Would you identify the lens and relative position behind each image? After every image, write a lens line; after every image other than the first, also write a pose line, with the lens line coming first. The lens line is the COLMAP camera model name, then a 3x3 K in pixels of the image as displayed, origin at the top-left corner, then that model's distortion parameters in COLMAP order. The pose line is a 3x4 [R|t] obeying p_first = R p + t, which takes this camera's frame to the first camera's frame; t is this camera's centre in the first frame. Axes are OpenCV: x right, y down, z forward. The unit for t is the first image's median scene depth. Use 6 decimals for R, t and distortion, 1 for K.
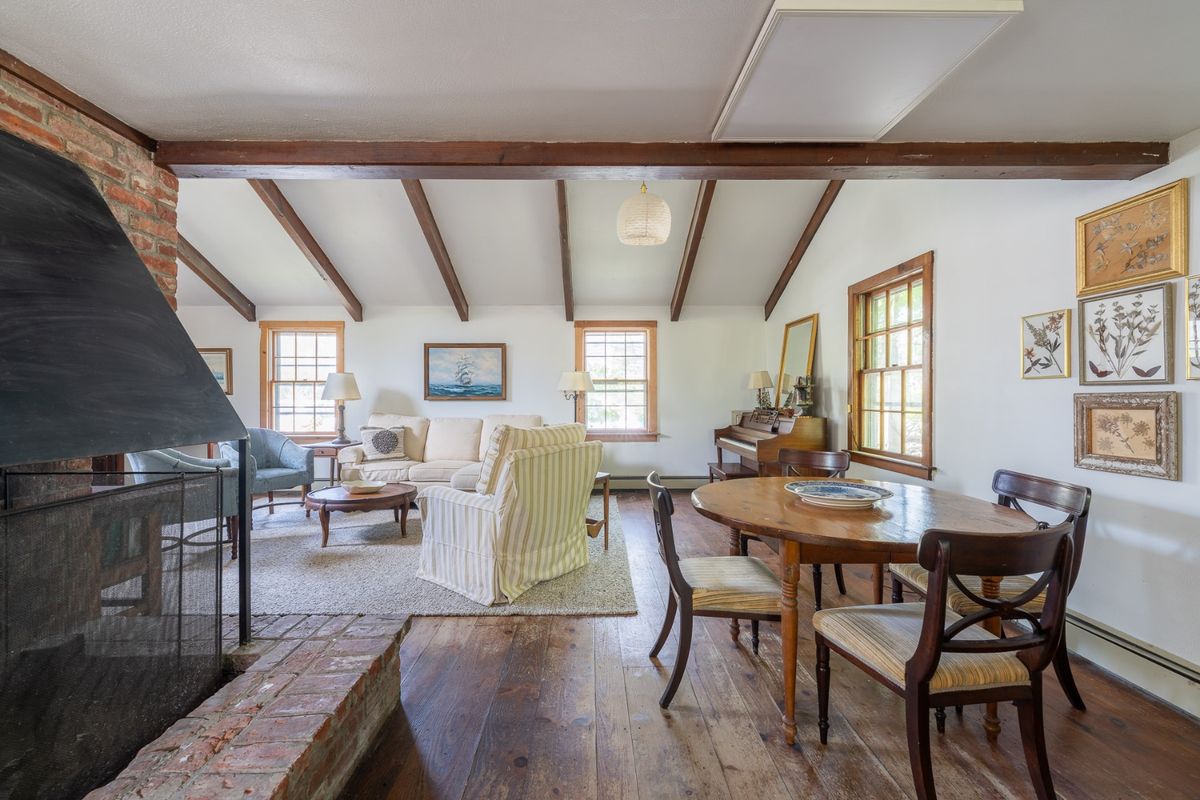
lens RADIAL K [[482.2, 0, 593.6], [0, 482.2, 399.0], [0, 0, 1]] dist [-0.002166, -0.000322]
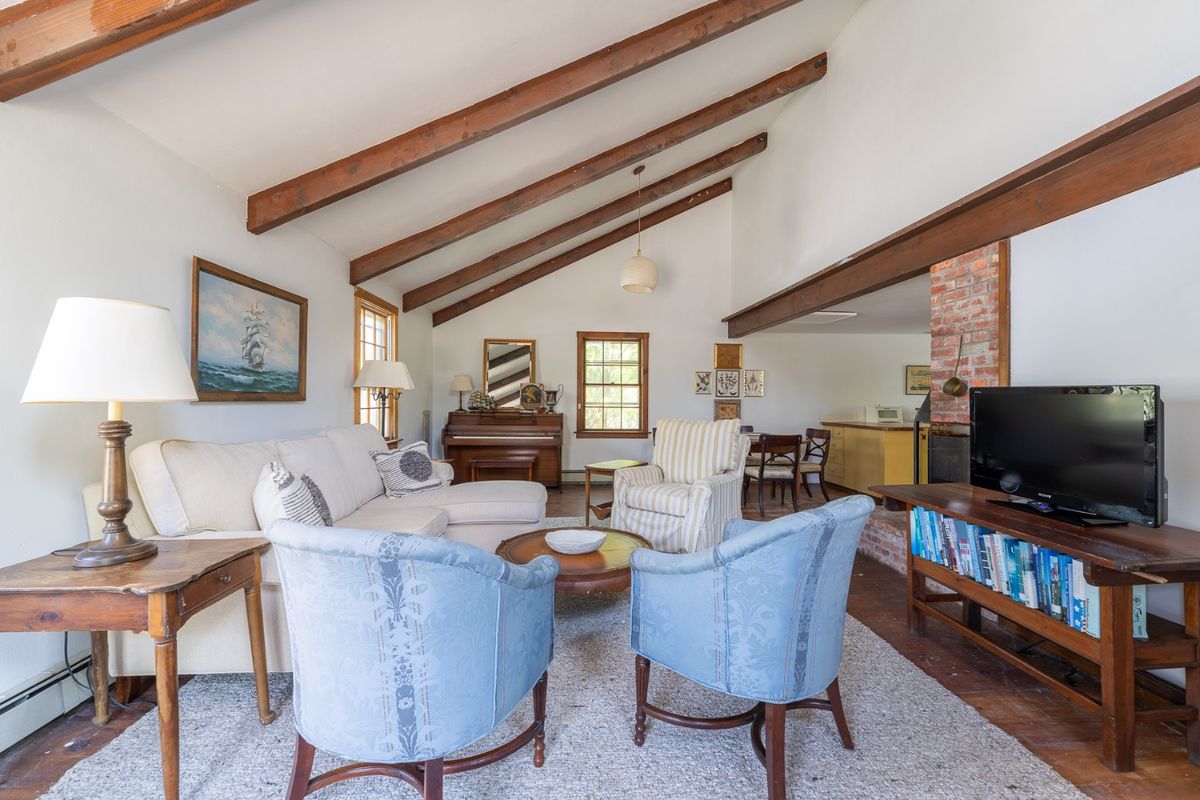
lens RADIAL K [[482.2, 0, 603.0], [0, 482.2, 400.1], [0, 0, 1]] dist [-0.002166, -0.000322]
pose [[-0.050709, 0.000004, 0.998713, -1.158729], [-0.006245, 0.999980, -0.000322, -0.000708], [-0.998694, -0.006254, -0.050708, 1.050587]]
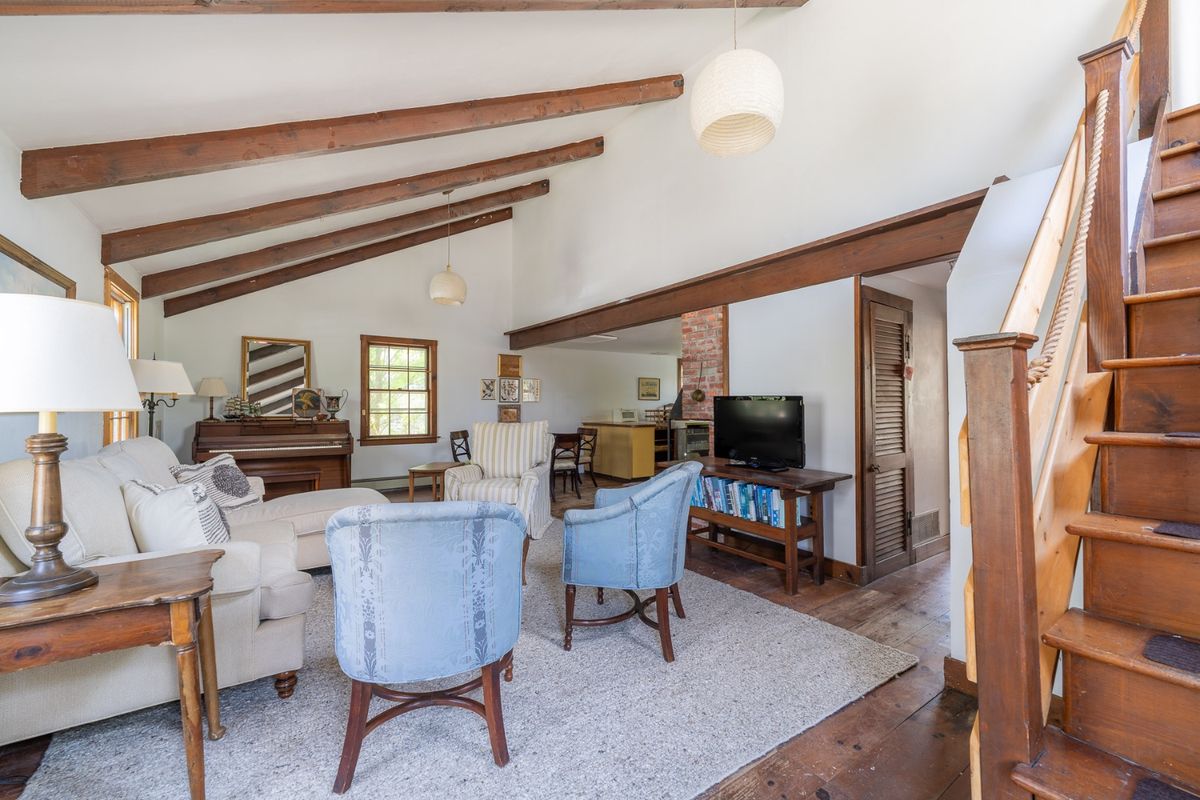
lens RADIAL K [[482.2, 0, 598.6], [0, 482.2, 400.1], [0, 0, 1]] dist [-0.002166, -0.000322]
pose [[-0.557946, 0.010985, 0.829804, -1.257889], [0.001850, 0.999926, -0.011993, -0.000623], [-0.829875, -0.005156, -0.557925, 1.300738]]
